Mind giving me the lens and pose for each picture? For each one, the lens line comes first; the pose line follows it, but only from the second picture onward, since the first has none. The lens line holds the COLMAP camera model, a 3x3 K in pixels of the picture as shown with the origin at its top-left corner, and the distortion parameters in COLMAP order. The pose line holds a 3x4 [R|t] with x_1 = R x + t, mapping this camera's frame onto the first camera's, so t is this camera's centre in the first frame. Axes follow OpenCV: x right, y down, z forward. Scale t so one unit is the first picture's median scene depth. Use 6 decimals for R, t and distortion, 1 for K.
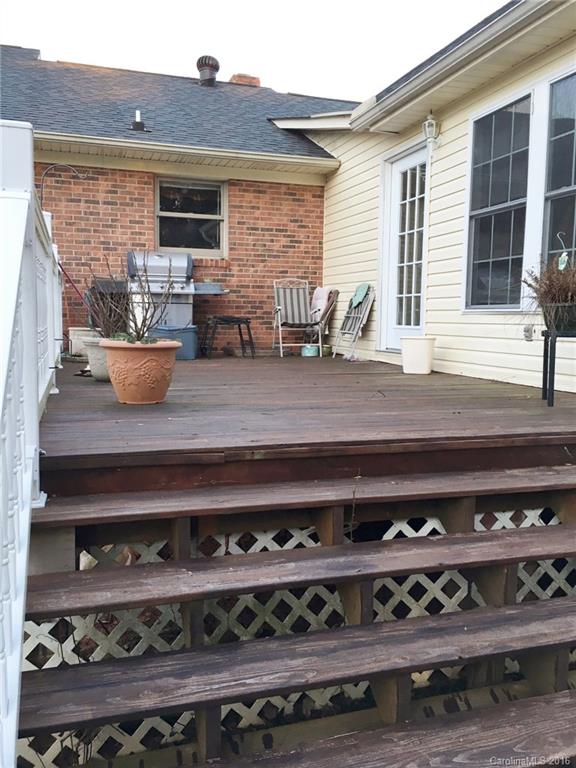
lens RADIAL K [[652.5, 0, 288.0], [0, 652.5, 384.5], [0, 0, 1]] dist [0.030124, 0.003014]
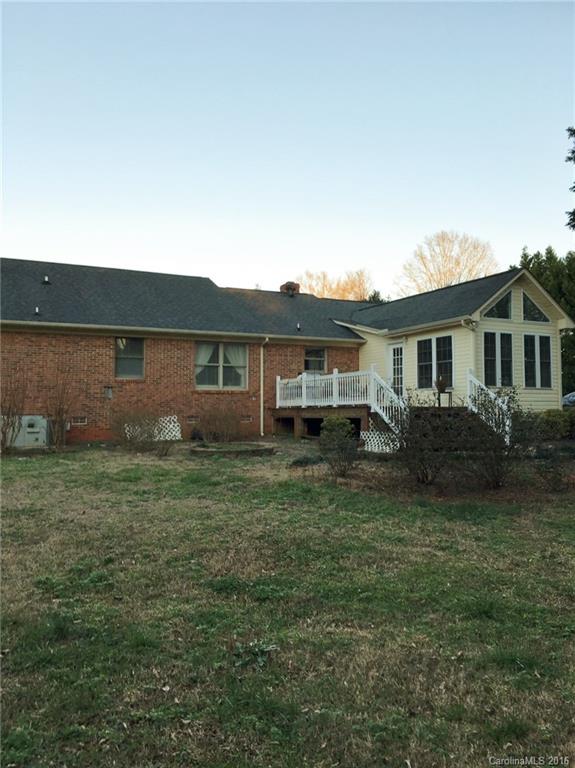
lens RADIAL K [[652.5, 0, 287.0], [0, 652.5, 383.2], [0, 0, 1]] dist [0.030124, 0.003014]
pose [[0.991291, -0.007787, 0.131458, -0.798723], [0.027335, 0.988675, -0.147560, 0.315532], [-0.128820, 0.149868, 0.980278, -2.133967]]
